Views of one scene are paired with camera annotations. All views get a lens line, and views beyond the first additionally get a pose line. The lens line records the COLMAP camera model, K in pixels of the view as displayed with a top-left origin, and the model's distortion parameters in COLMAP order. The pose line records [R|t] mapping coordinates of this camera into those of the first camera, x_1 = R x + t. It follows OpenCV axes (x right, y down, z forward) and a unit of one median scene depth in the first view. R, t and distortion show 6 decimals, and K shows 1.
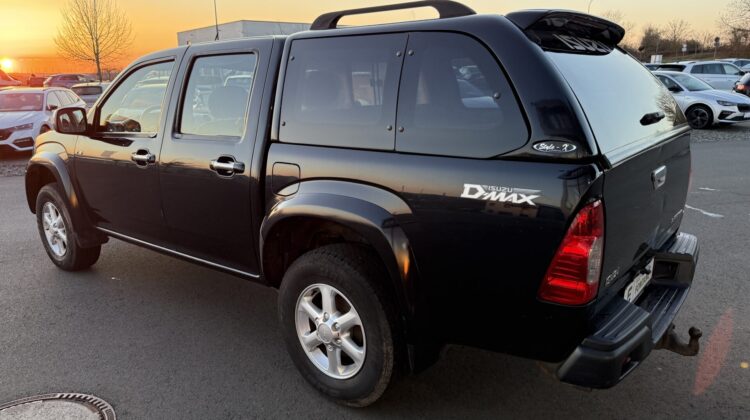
lens RADIAL K [[521.0, 0, 377.0], [0, 521.0, 221.5], [0, 0, 1]] dist [0.063785, -0.105040]
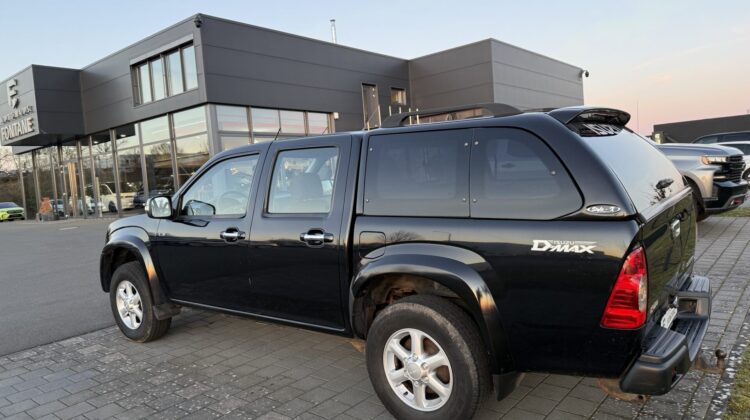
lens RADIAL K [[521.0, 0, 377.0], [0, 521.0, 221.5], [0, 0, 1]] dist [0.063785, -0.105040]
pose [[0.998685, -0.048271, 0.017246, -0.198271], [0.050140, 0.989856, -0.132936, 0.029199], [-0.010654, 0.133626, 0.990975, -0.241986]]
